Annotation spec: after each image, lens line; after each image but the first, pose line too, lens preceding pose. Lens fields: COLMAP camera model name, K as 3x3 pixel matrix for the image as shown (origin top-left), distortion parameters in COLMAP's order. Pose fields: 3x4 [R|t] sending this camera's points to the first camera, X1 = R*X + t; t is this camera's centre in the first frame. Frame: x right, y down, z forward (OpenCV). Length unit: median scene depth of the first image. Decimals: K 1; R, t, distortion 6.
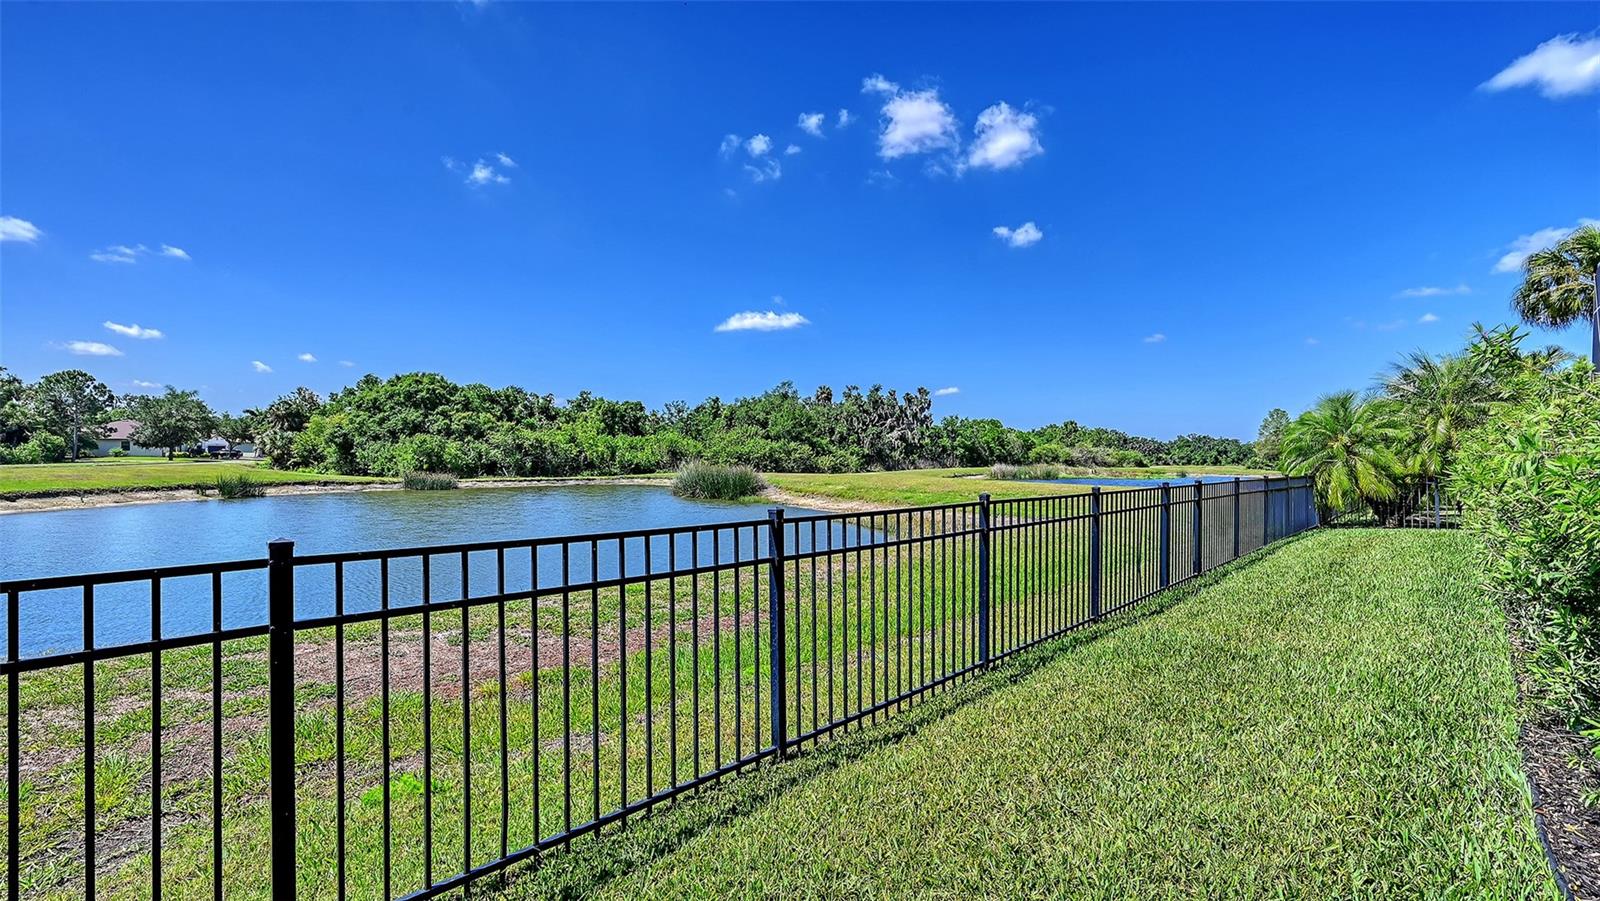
lens RADIAL K [[680.8, 0, 814.6], [0, 680.8, 461.6], [0, 0, 1]] dist [-0.004957, 0.000396]
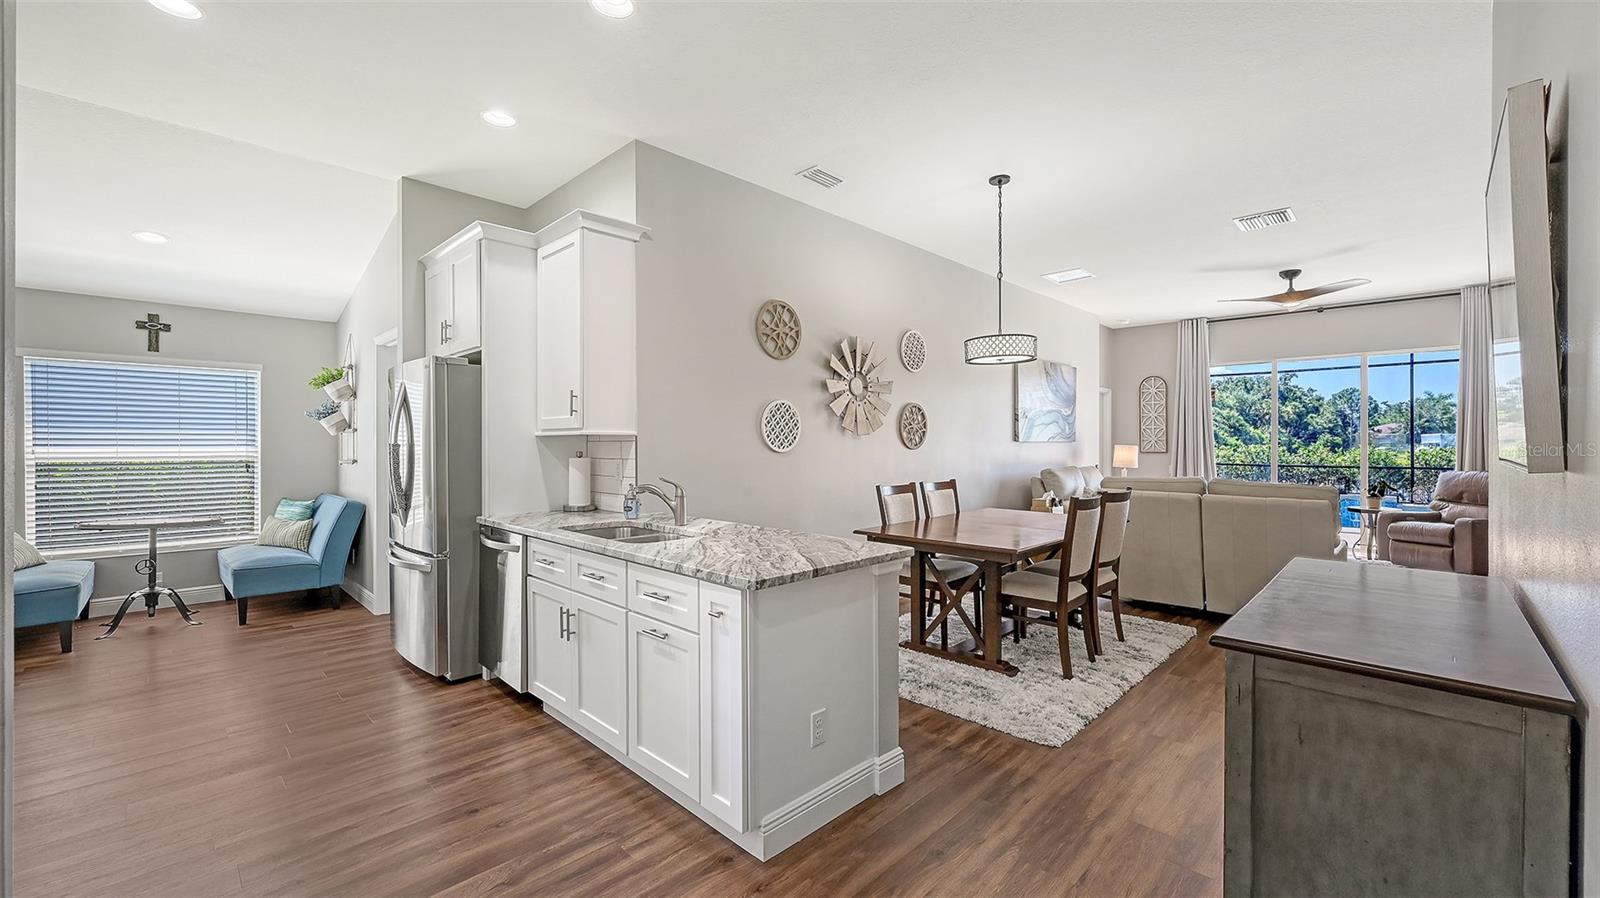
lens RADIAL K [[643.0, 0, 804.9], [0, 643.0, 442.6], [0, 0, 1]] dist [-0.008689, -0.000572]
pose [[-0.022740, -0.012958, -0.999657, 0.218796], [-0.005880, 0.999900, -0.012827, -0.002931], [0.999724, 0.005586, -0.022814, -0.061993]]
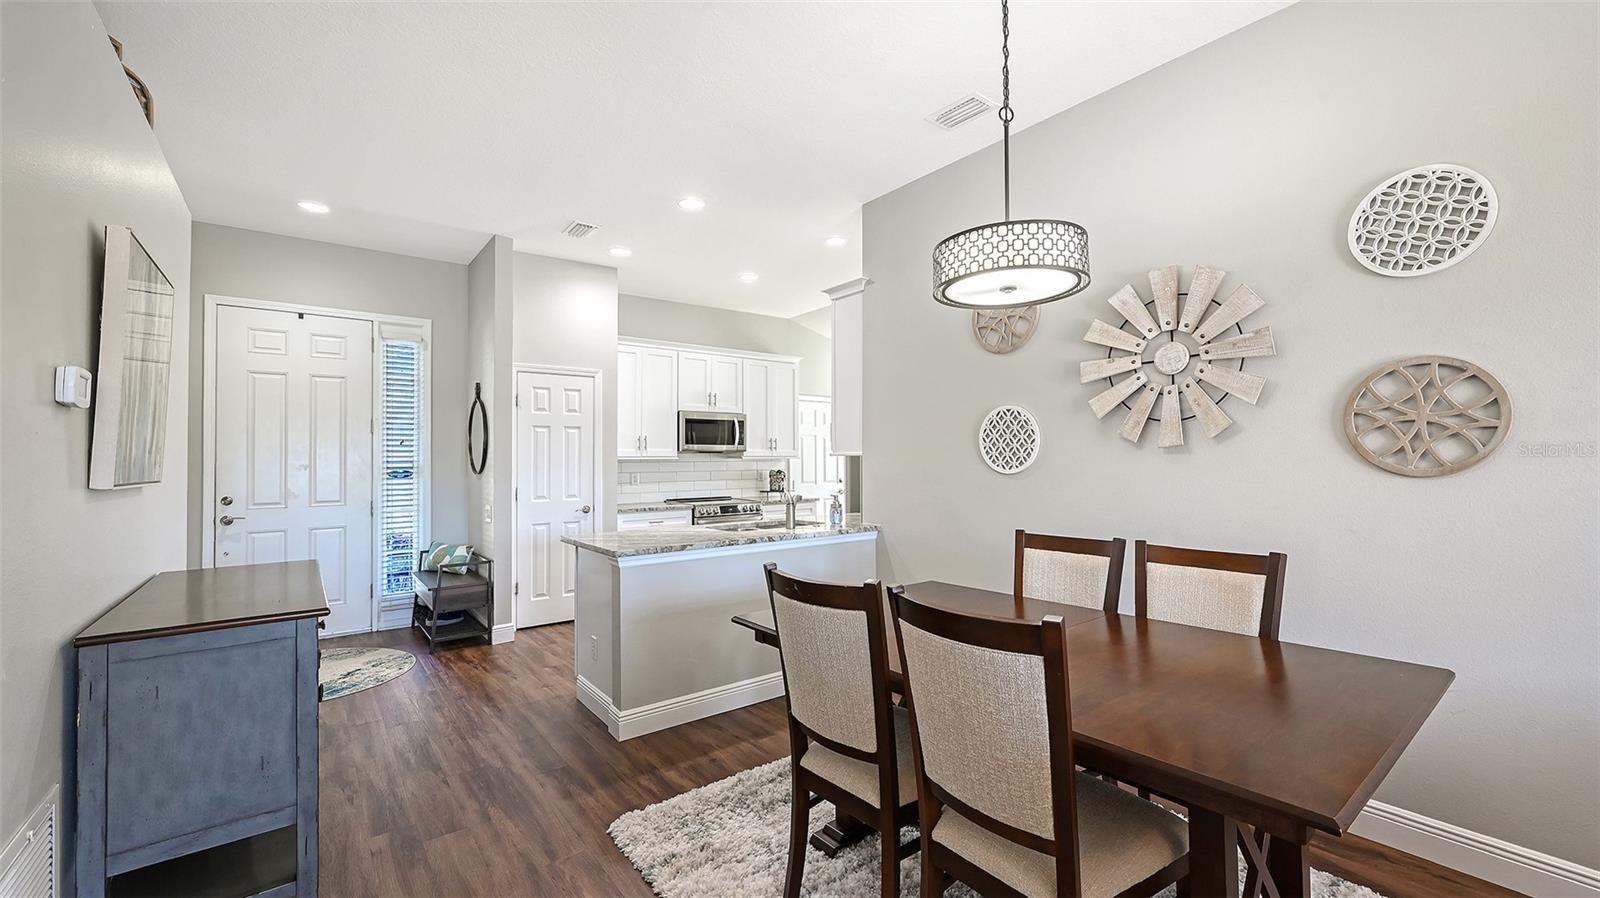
lens RADIAL K [[643.0, 0, 803.1], [0, 643.0, 452.0], [0, 0, 1]] dist [-0.008689, -0.000572]
pose [[-0.987281, -0.001349, 0.158978, 0.178938], [-0.002131, 0.999986, -0.004750, -0.003805], [-0.158970, -0.005029, -0.987271, -0.028857]]
